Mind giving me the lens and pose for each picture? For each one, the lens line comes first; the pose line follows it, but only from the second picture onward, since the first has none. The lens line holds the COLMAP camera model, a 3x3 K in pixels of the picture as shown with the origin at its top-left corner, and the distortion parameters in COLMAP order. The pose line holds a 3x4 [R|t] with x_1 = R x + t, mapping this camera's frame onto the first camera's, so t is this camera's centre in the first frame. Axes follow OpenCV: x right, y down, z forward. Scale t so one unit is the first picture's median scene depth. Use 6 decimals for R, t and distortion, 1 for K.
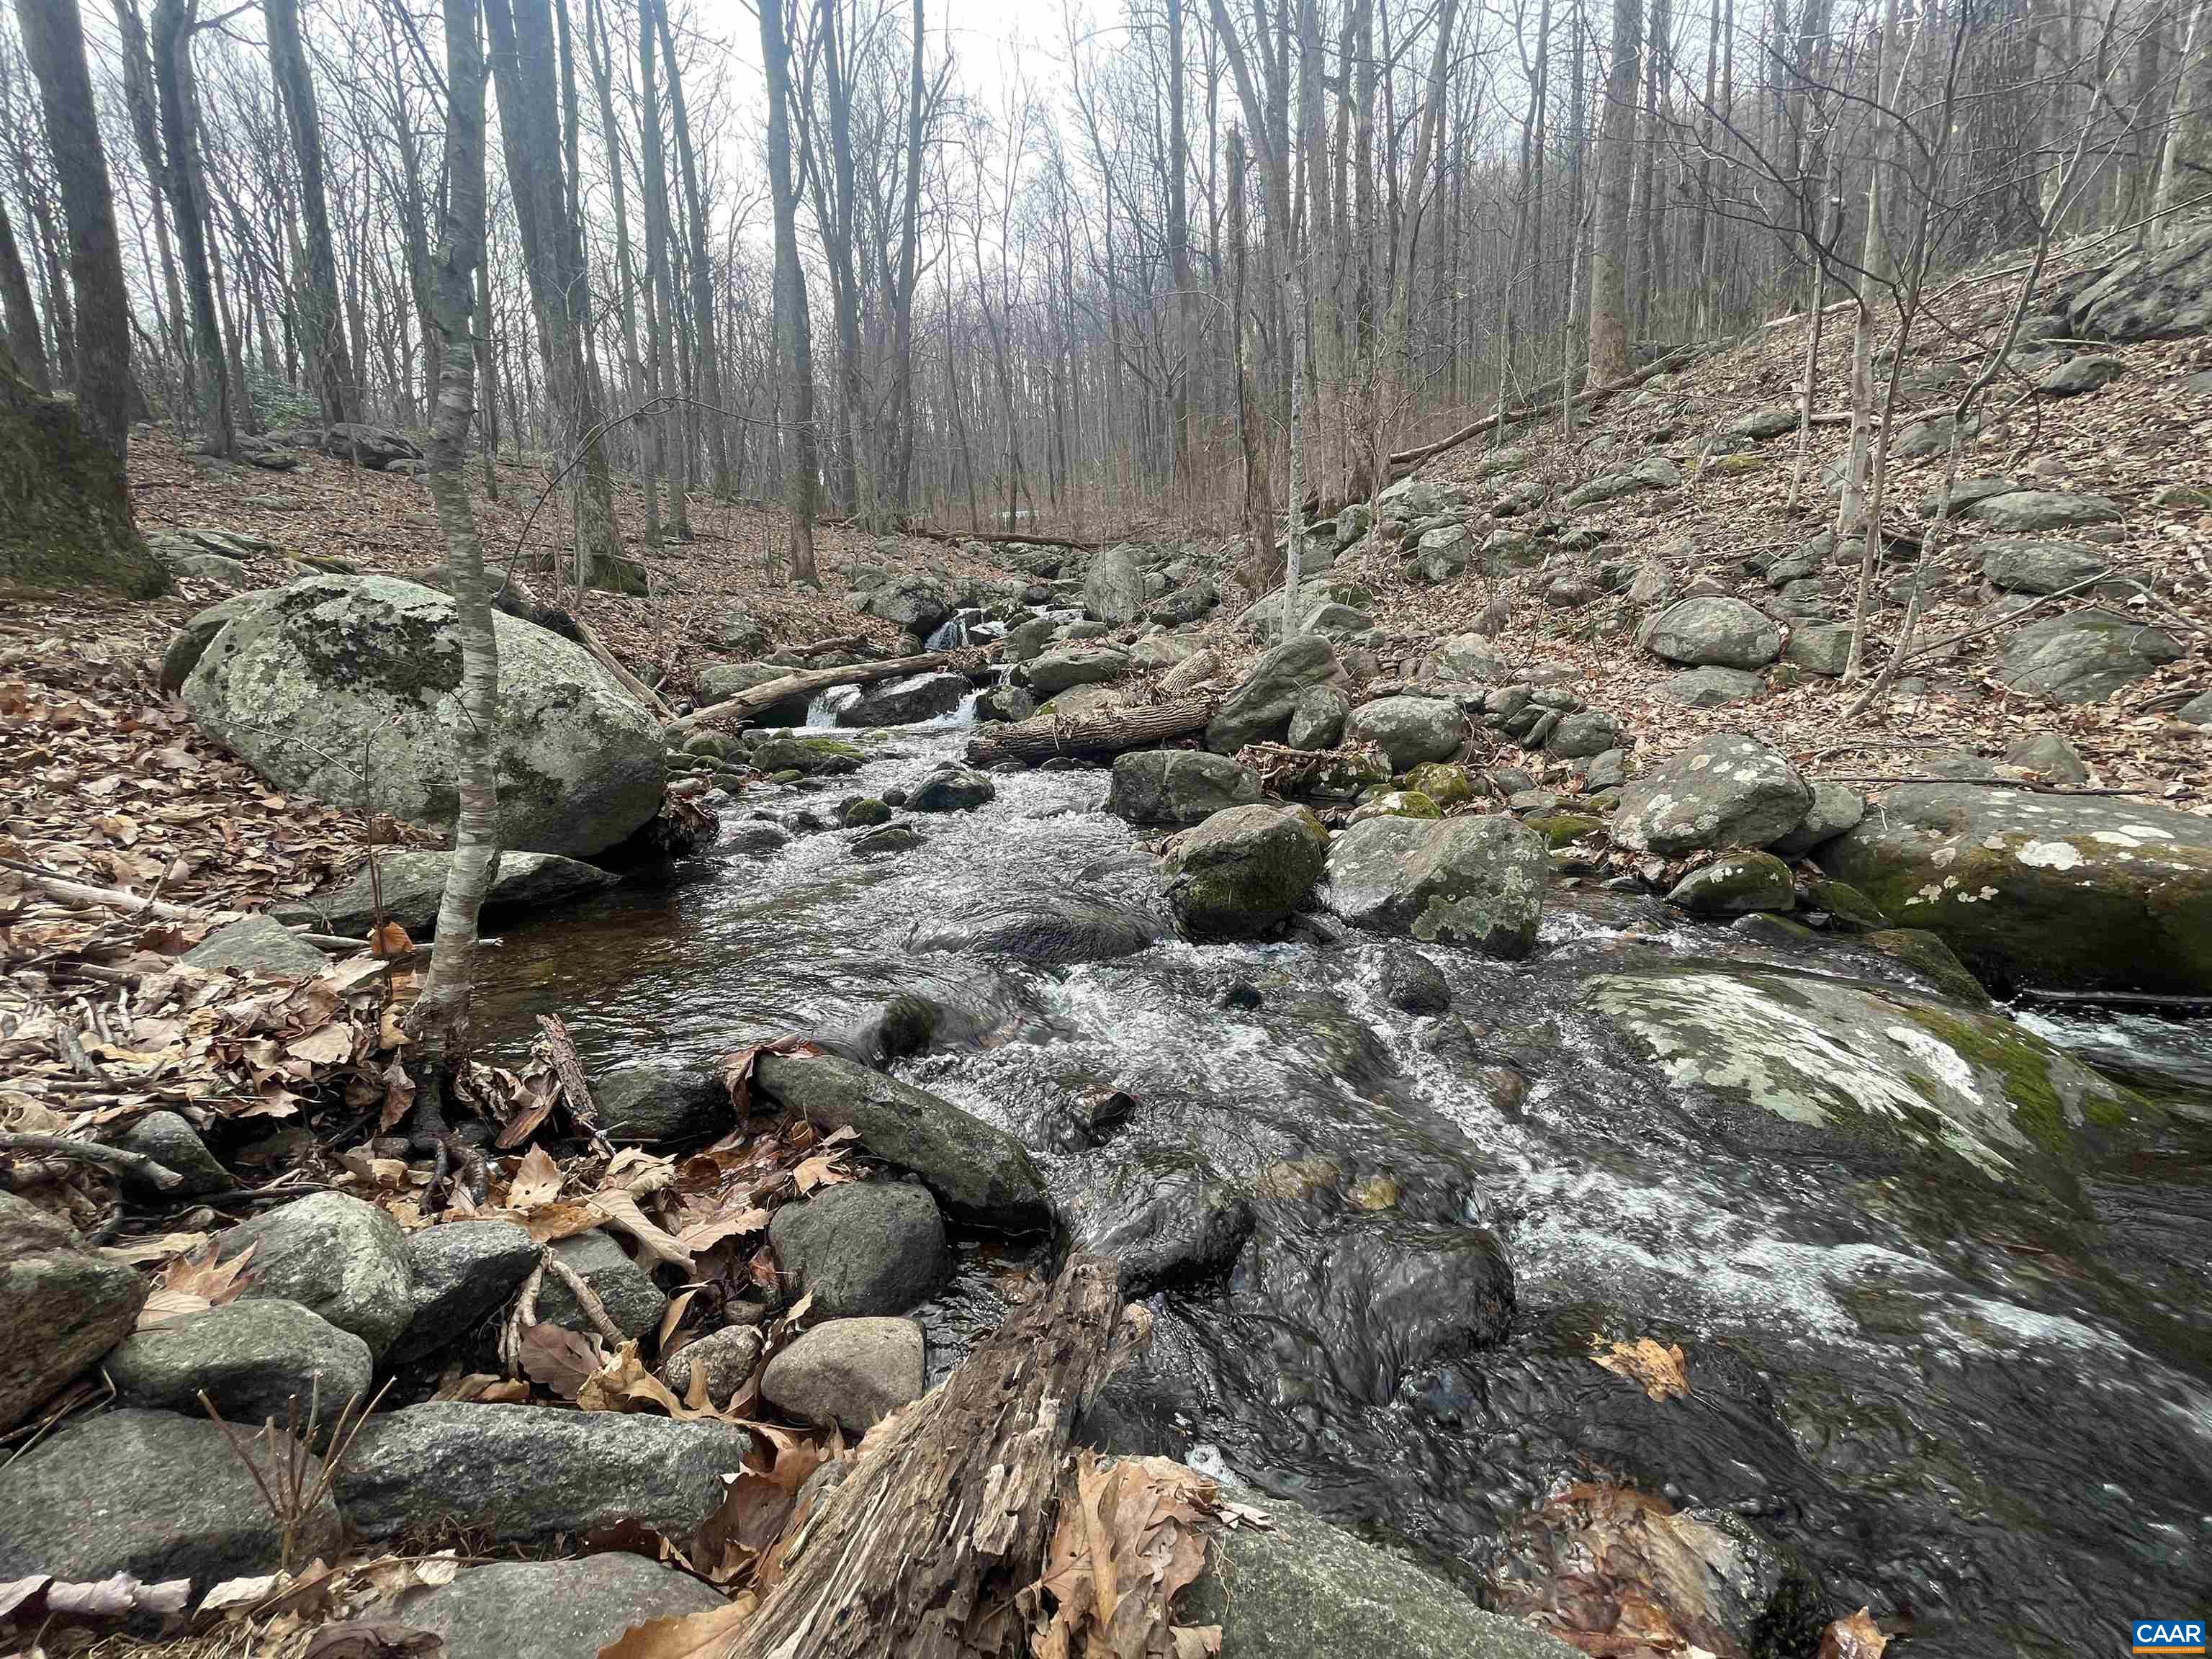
lens RADIAL K [[888.4, 0, 1102.2], [0, 888.4, 830.2], [0, 0, 1]] dist [0.001512, -0.005148]
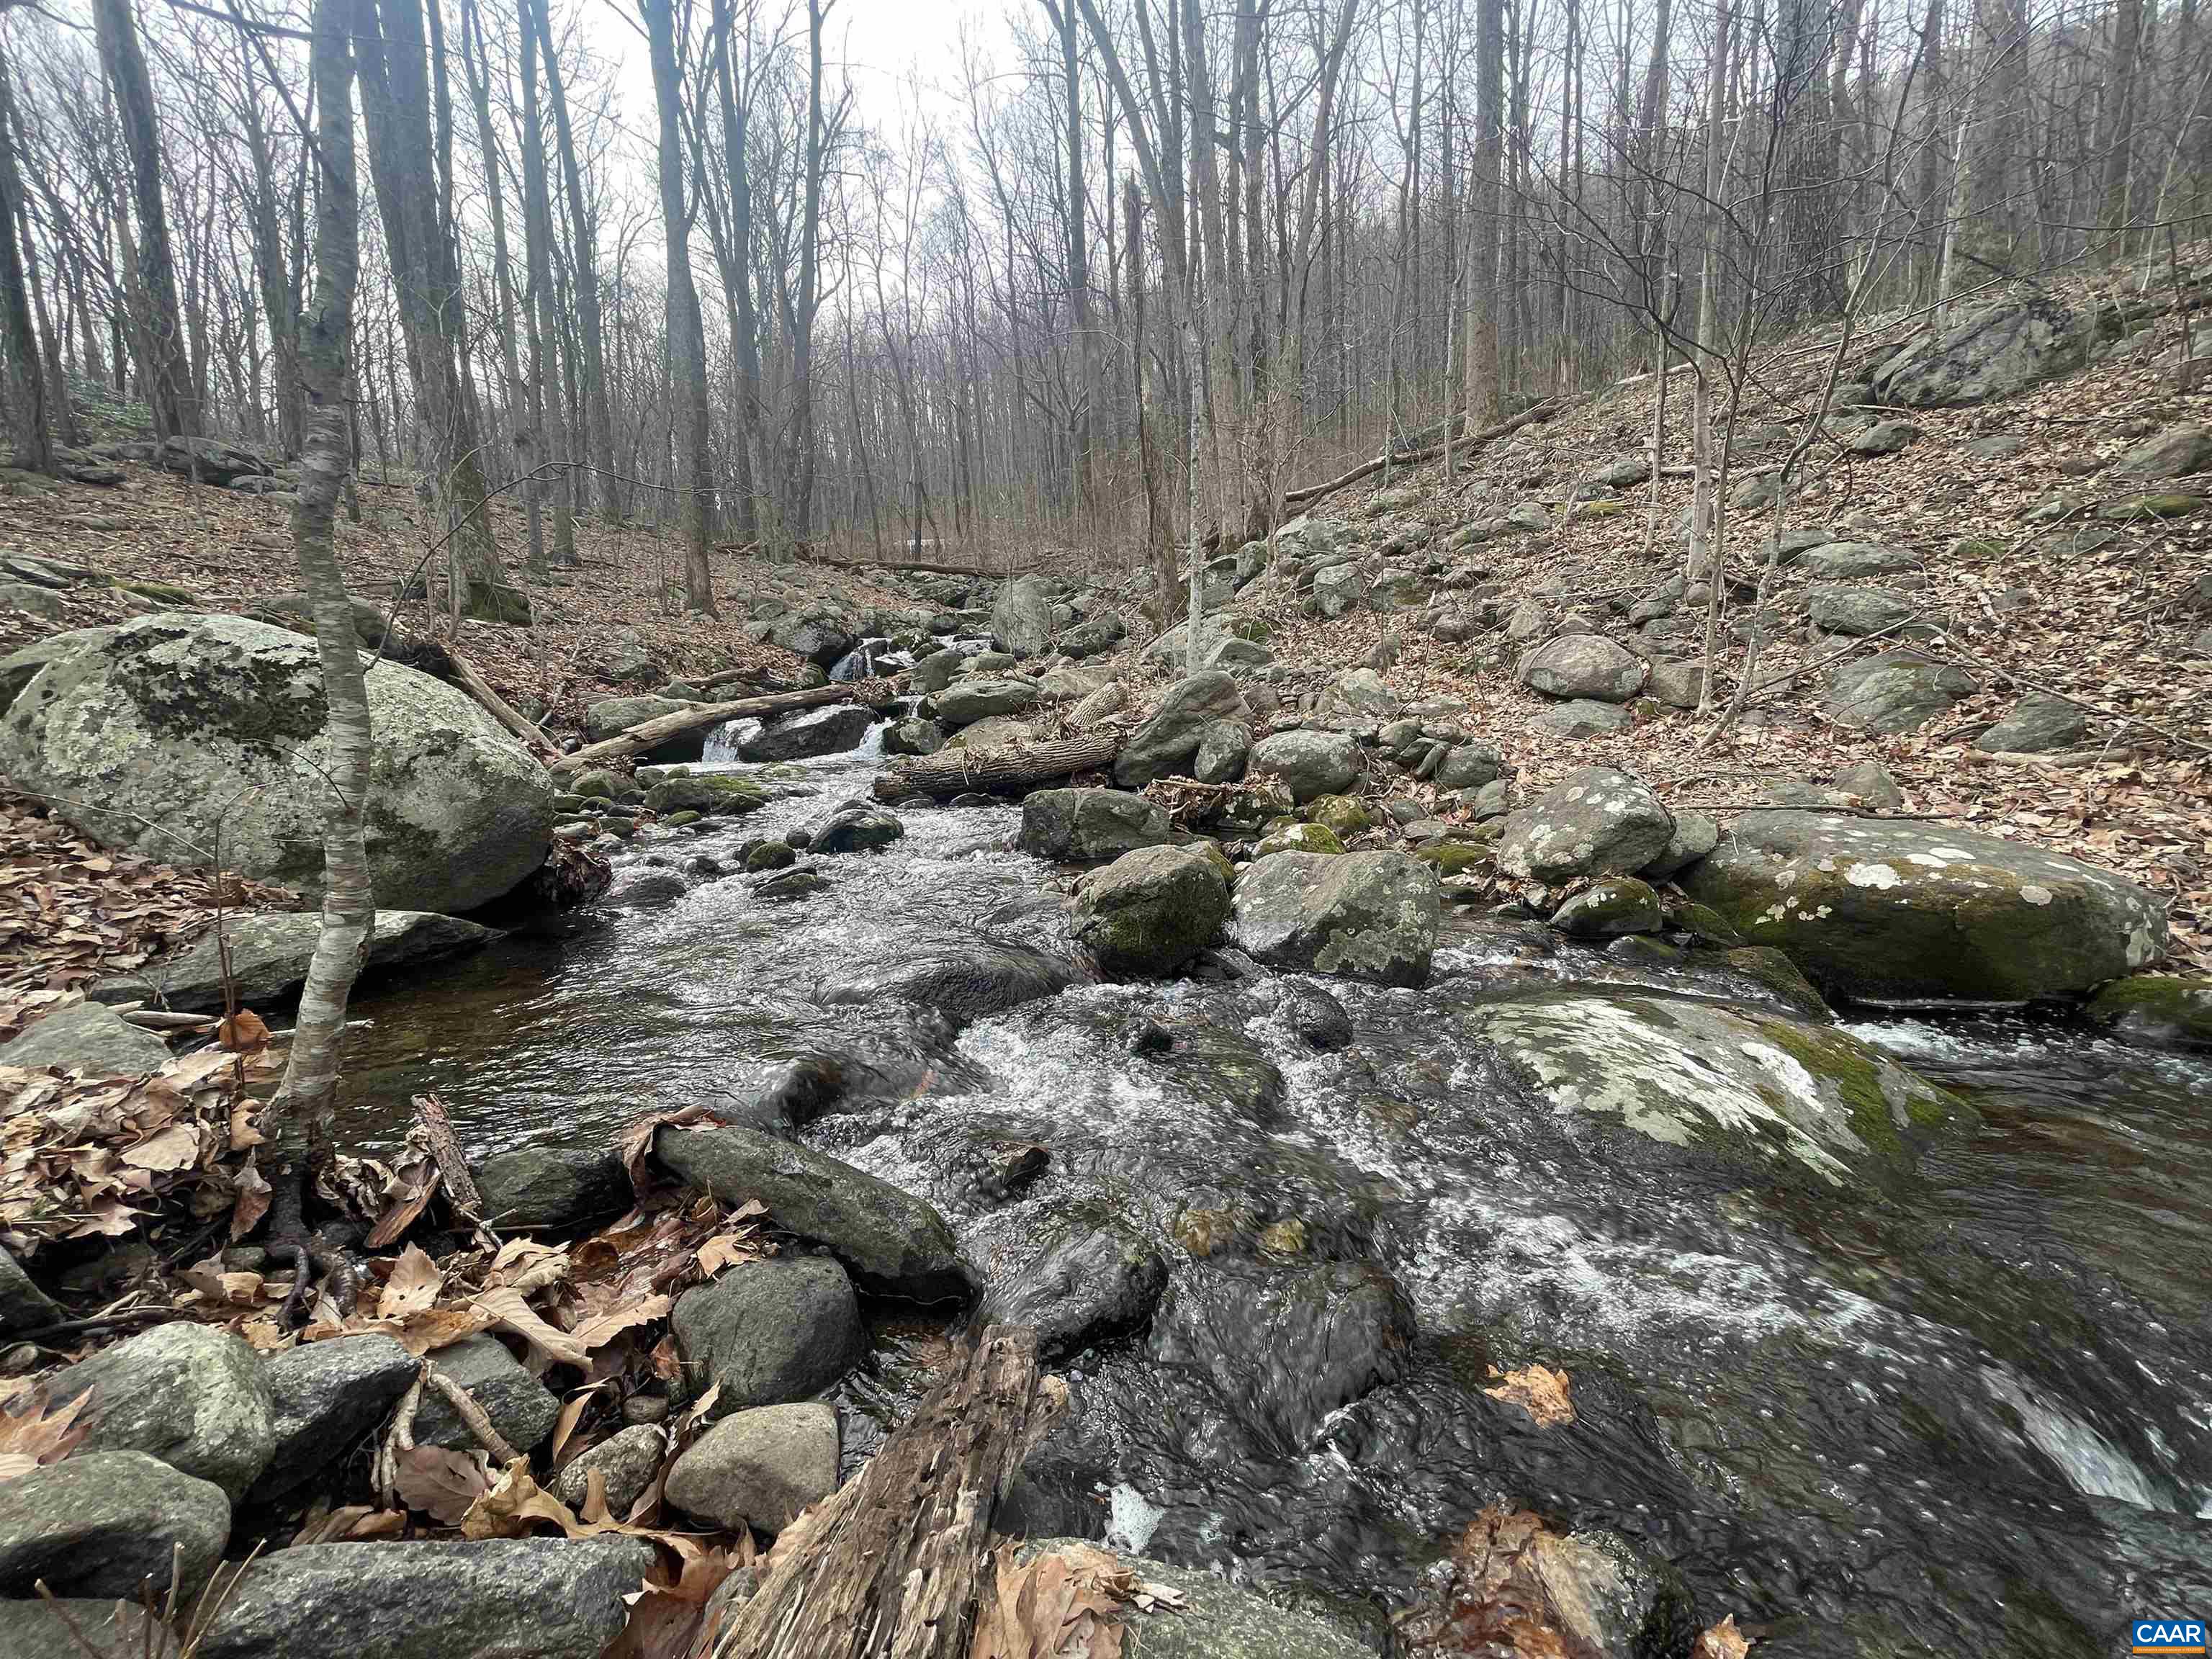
lens RADIAL K [[888.3, 0, 1106.0], [0, 888.3, 829.5], [0, 0, 1]] dist [0.002213, -0.005215]
pose [[0.994468, -0.016920, 0.103670, 0.000739], [0.020157, 0.999339, -0.030253, -0.009941], [-0.103090, 0.032175, 0.994151, -0.005234]]
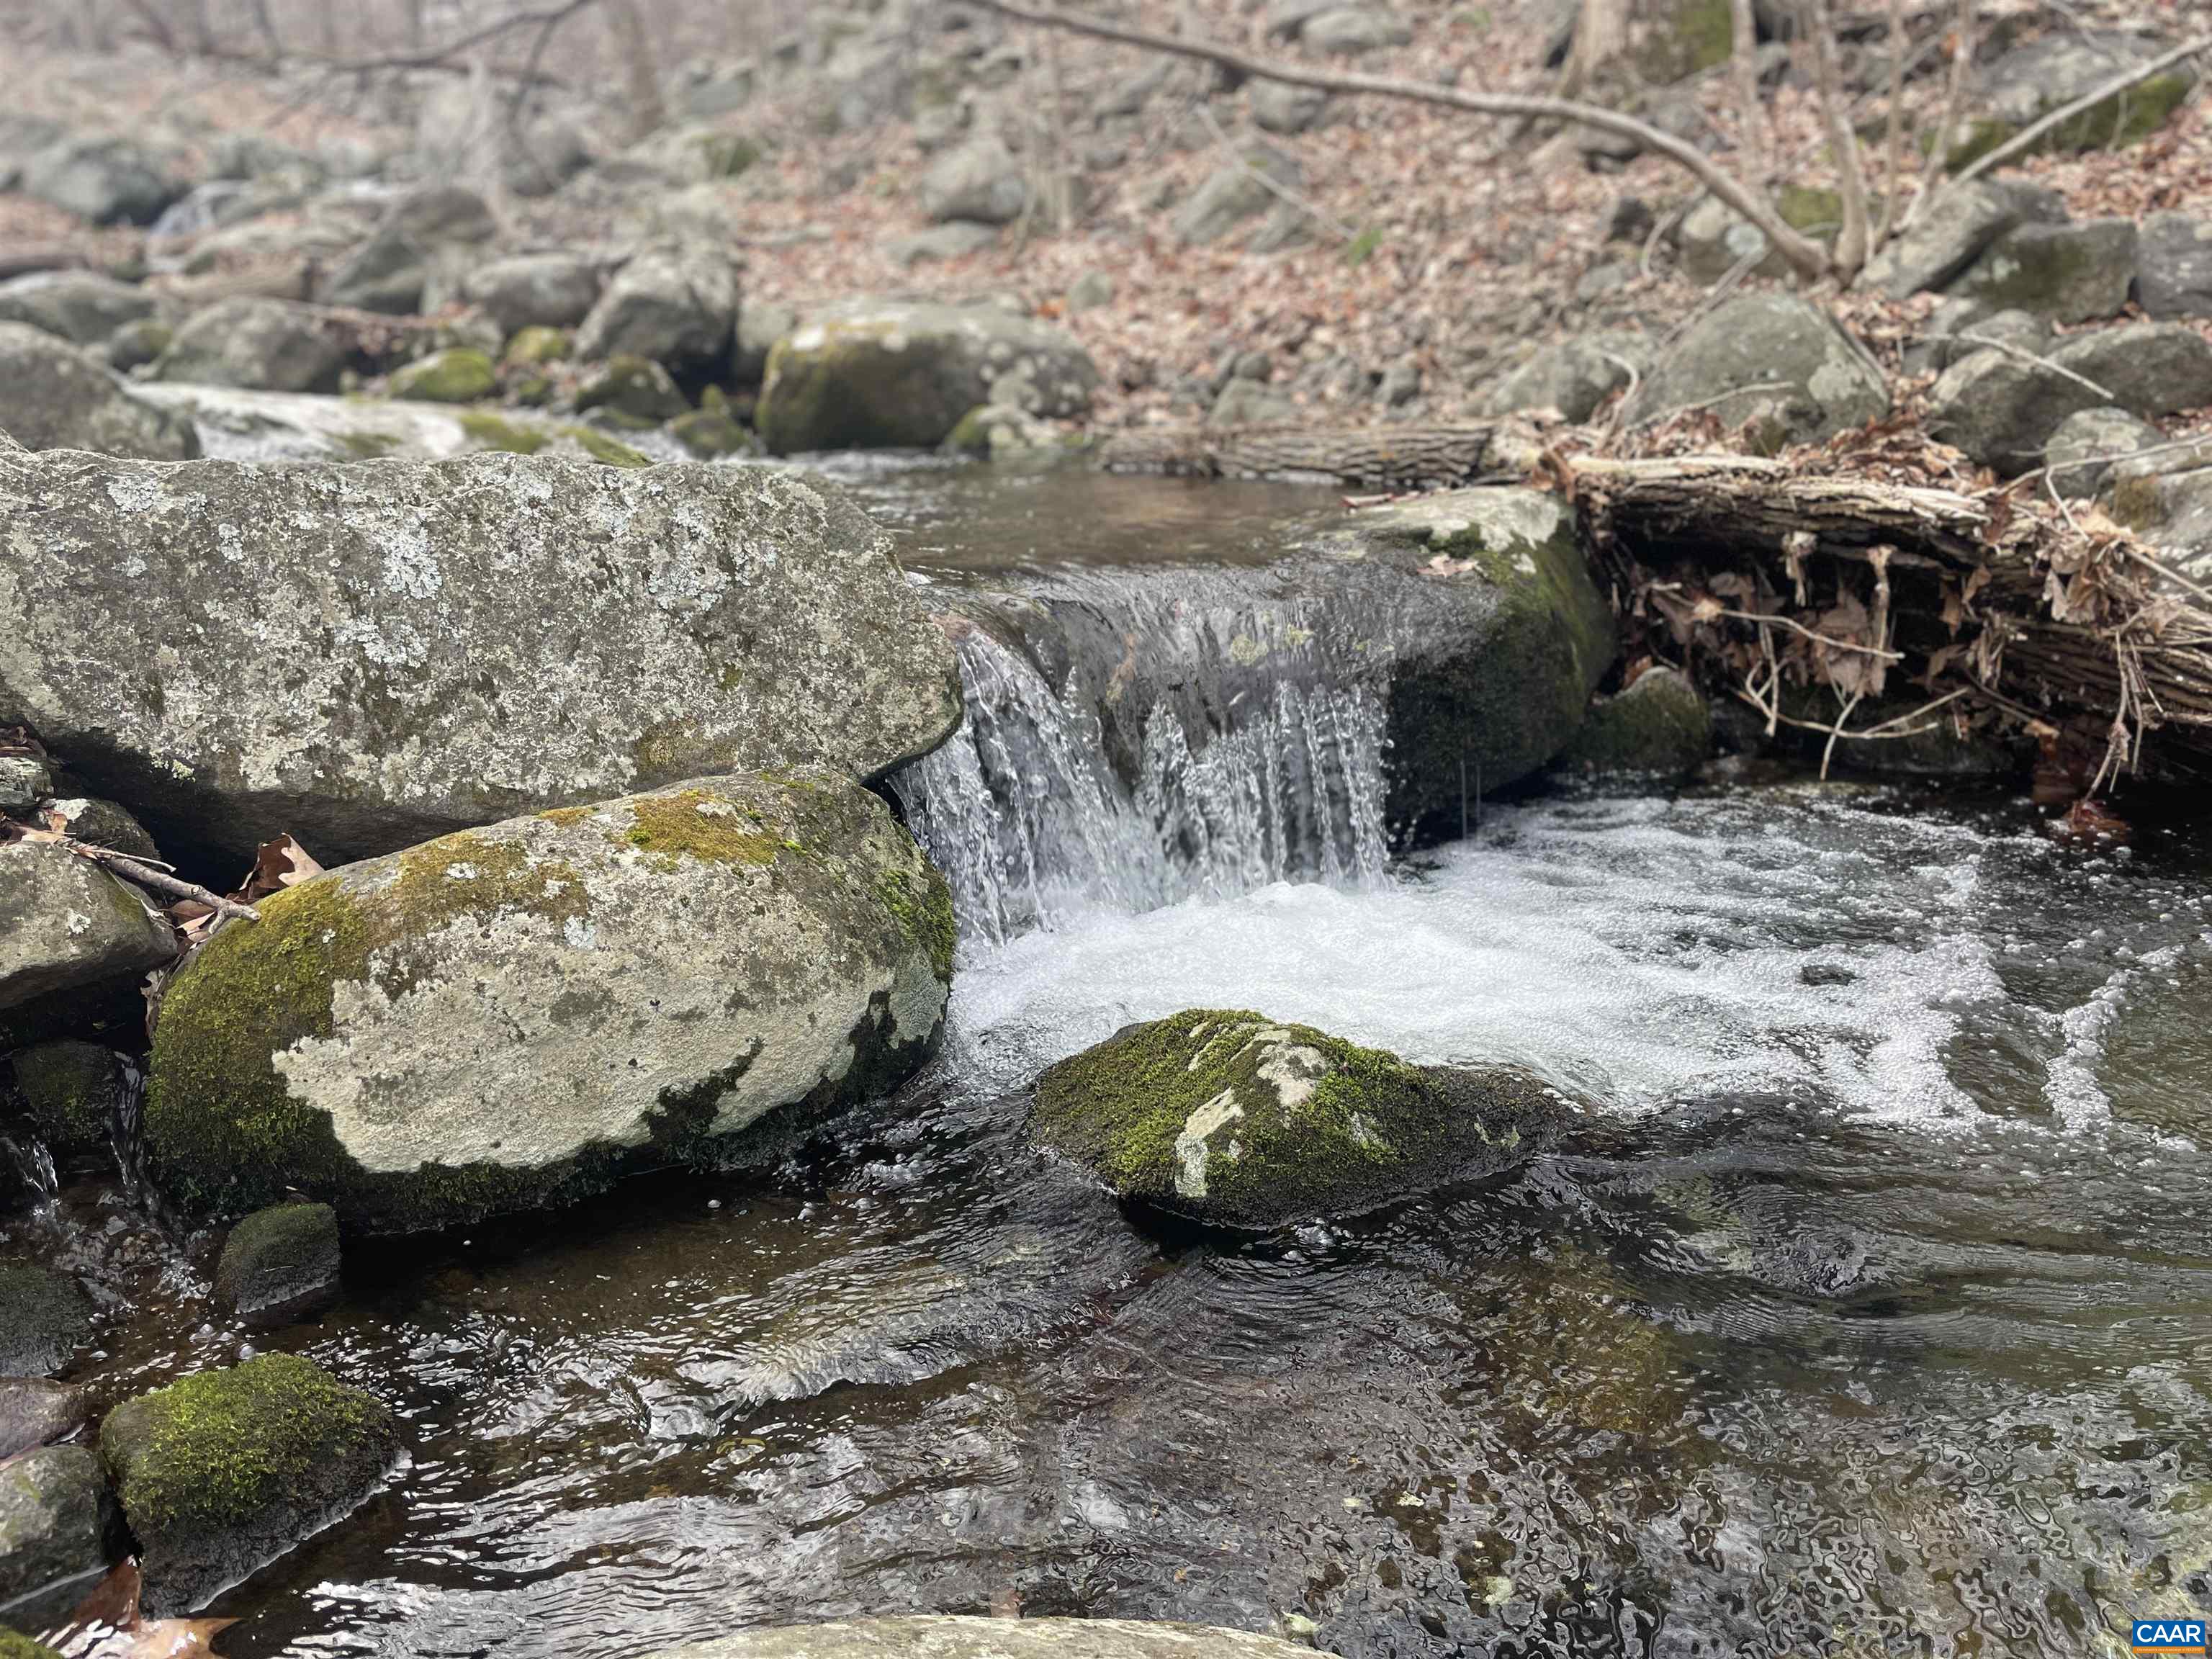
lens RADIAL K [[1653.8, 0, 1134.8], [0, 1653.8, 819.2], [0, 0, 1]] dist [0.070170, -0.087611]
pose [[0.971988, -0.078588, 0.221502, 0.583243], [0.056197, 0.992815, 0.105645, 0.275947], [-0.228213, -0.090238, 0.969420, -0.797918]]
